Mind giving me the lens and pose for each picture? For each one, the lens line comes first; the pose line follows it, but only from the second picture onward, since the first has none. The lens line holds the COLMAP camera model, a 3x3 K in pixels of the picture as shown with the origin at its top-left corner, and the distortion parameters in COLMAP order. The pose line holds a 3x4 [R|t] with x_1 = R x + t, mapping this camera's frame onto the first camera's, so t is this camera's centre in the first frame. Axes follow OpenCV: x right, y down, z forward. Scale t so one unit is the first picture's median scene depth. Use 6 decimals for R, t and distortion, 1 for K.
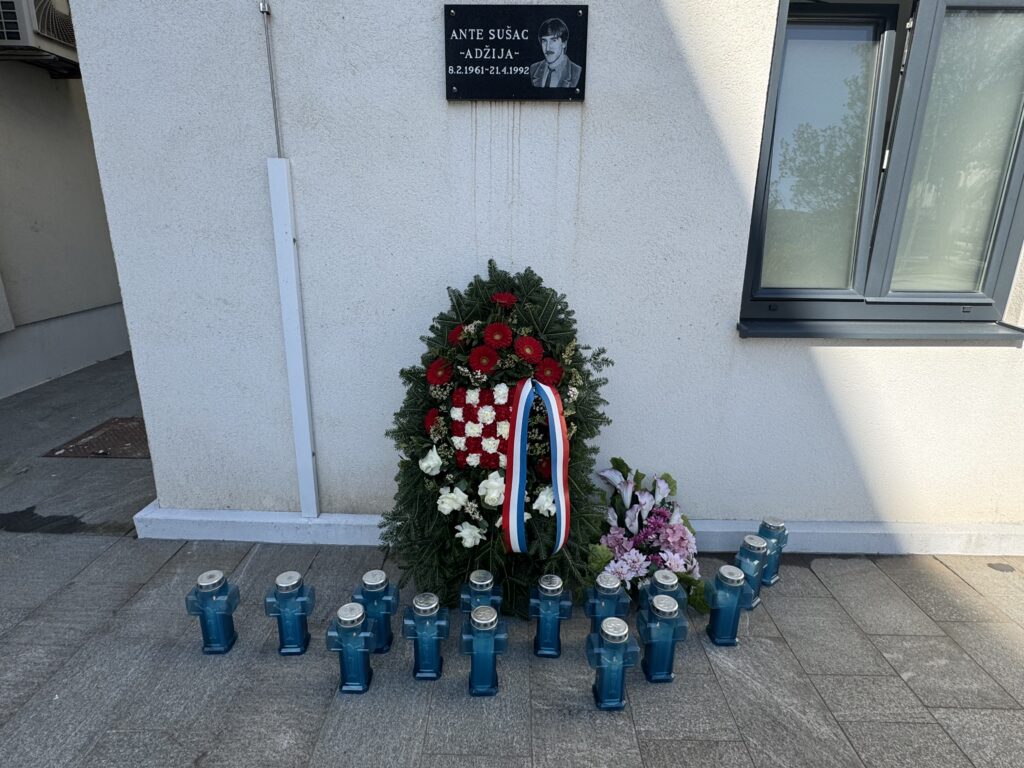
lens RADIAL K [[577.1, 0, 512.0], [0, 577.1, 384.0], [0, 0, 1]] dist [0.000030, 0.000054]
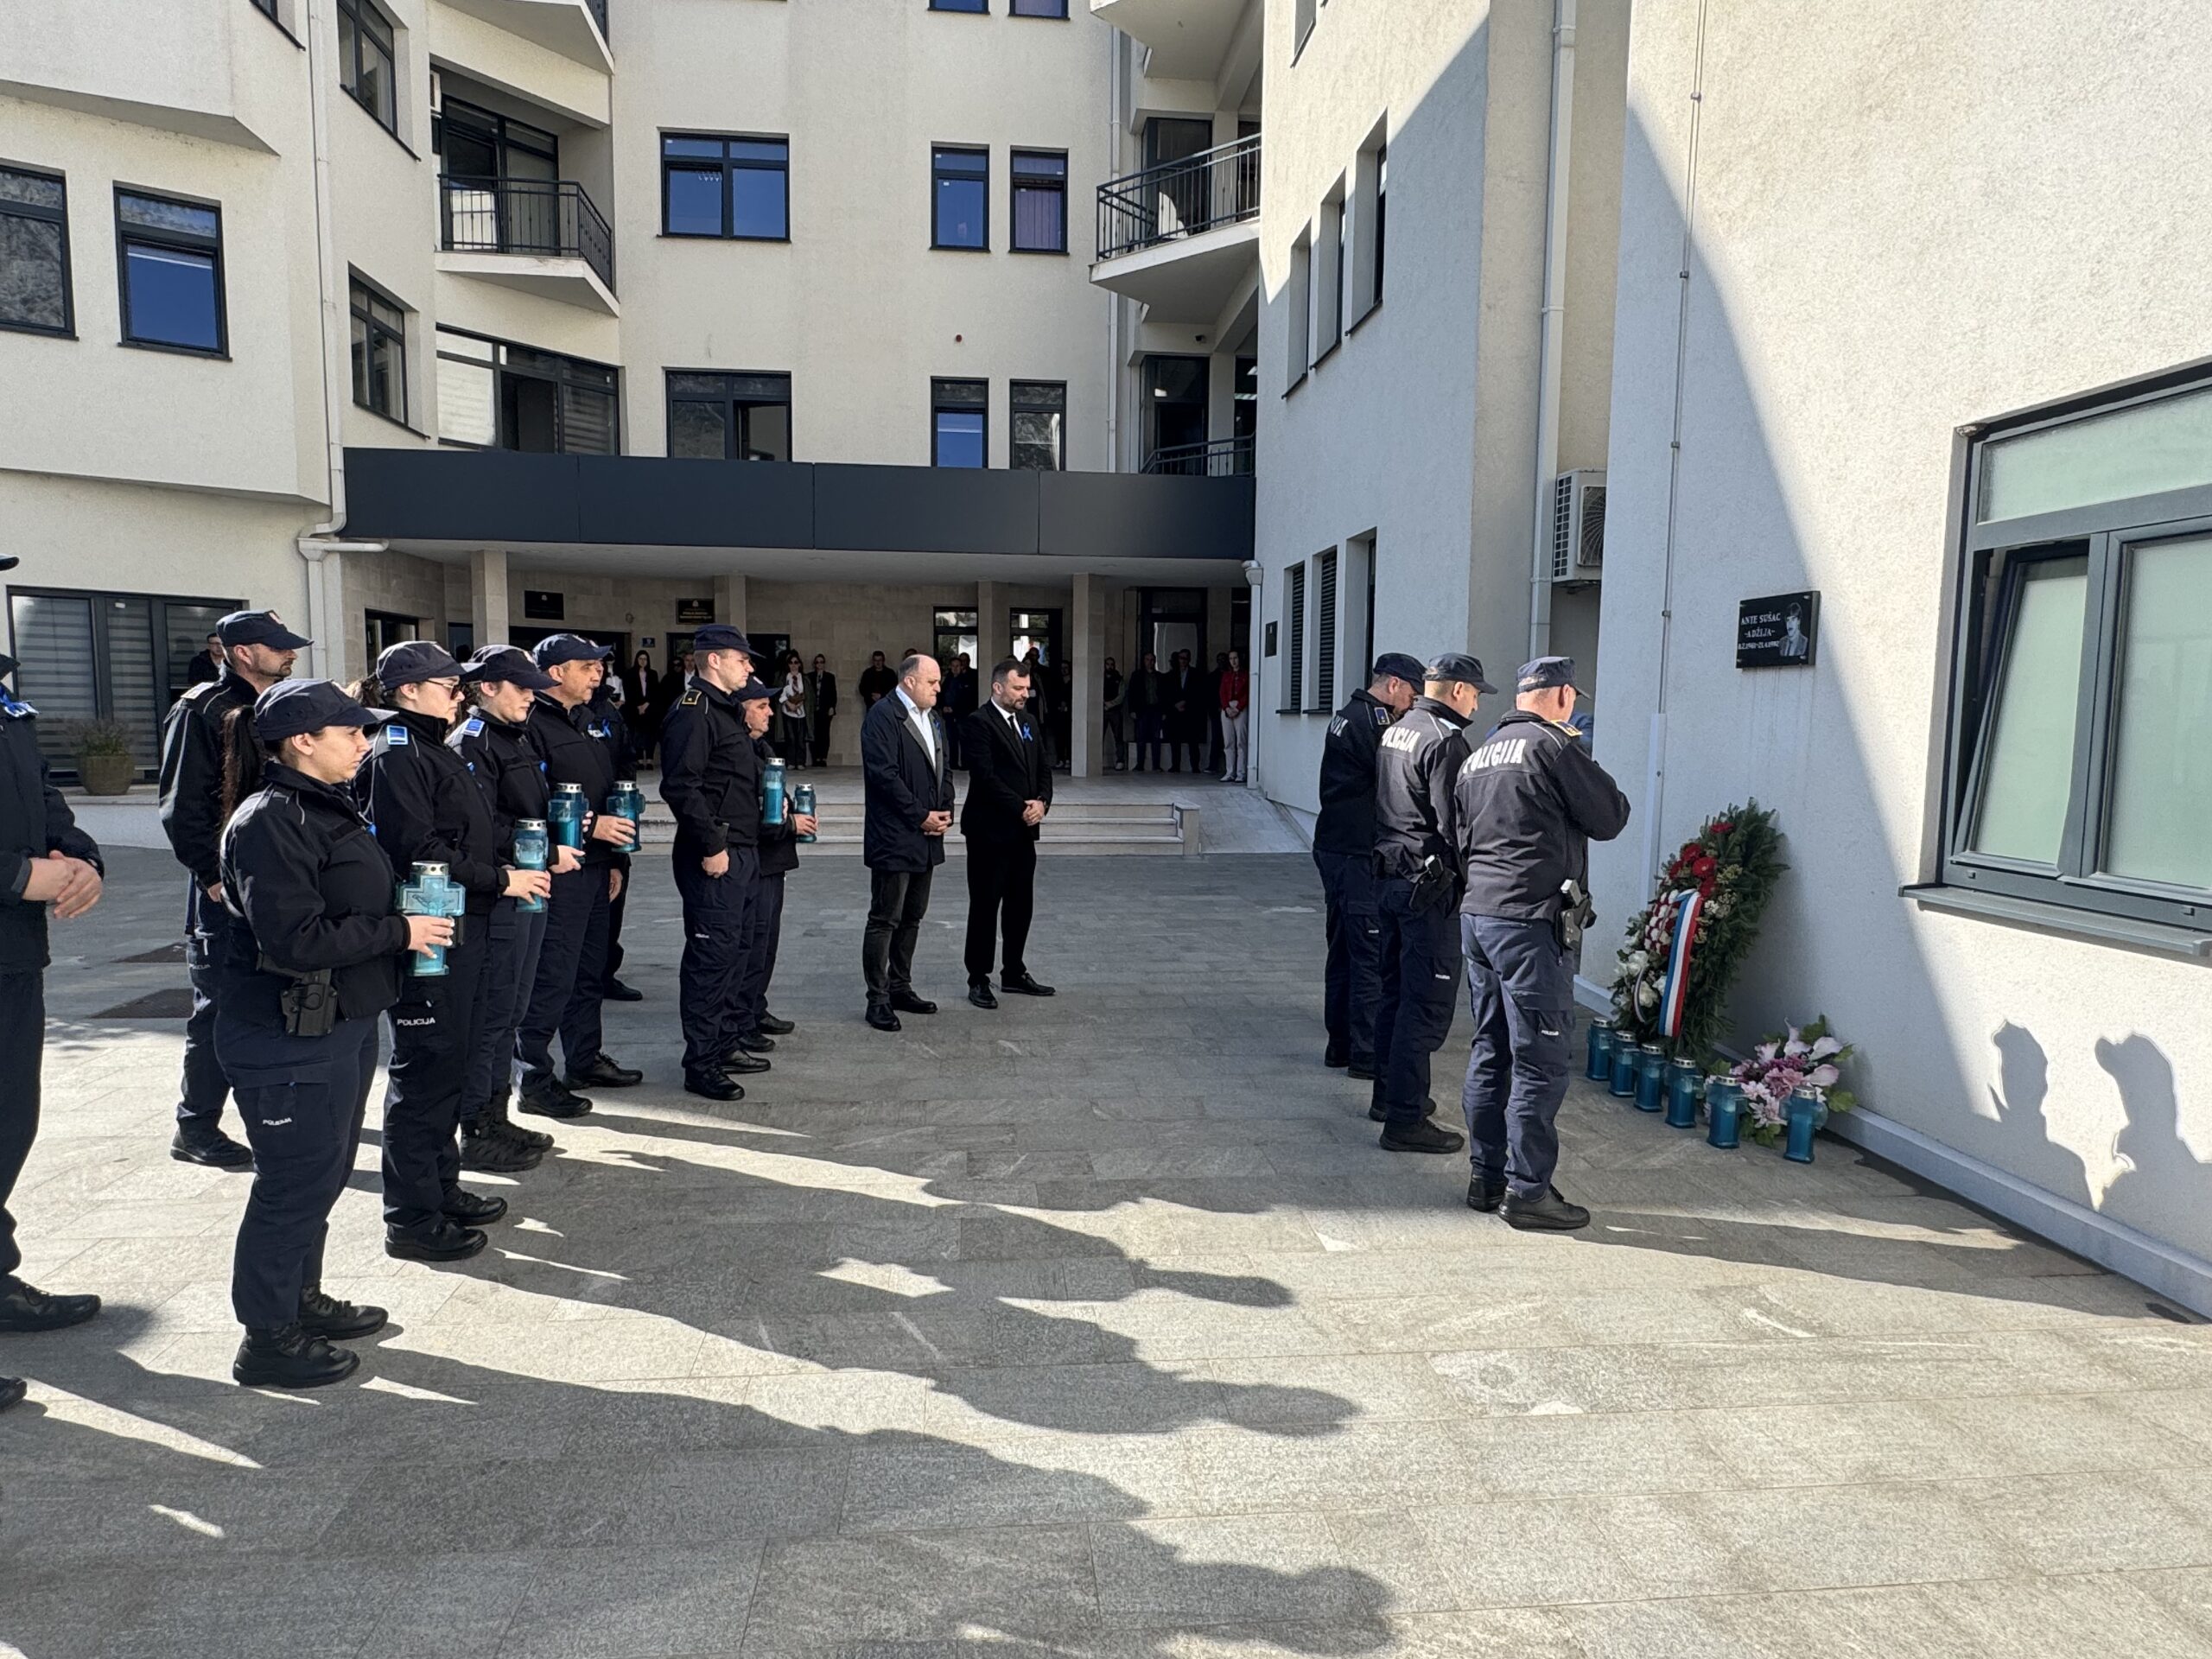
lens RADIAL K [[1288.7, 0, 1106.0], [0, 1288.7, 829.5], [0, 0, 1]] dist [-0.000167, -0.000067]
pose [[0.115773, 0.088538, -0.989322, 2.552147], [-0.293790, 0.954506, 0.051042, 0.097808], [0.948833, 0.284744, 0.136517, -0.579640]]
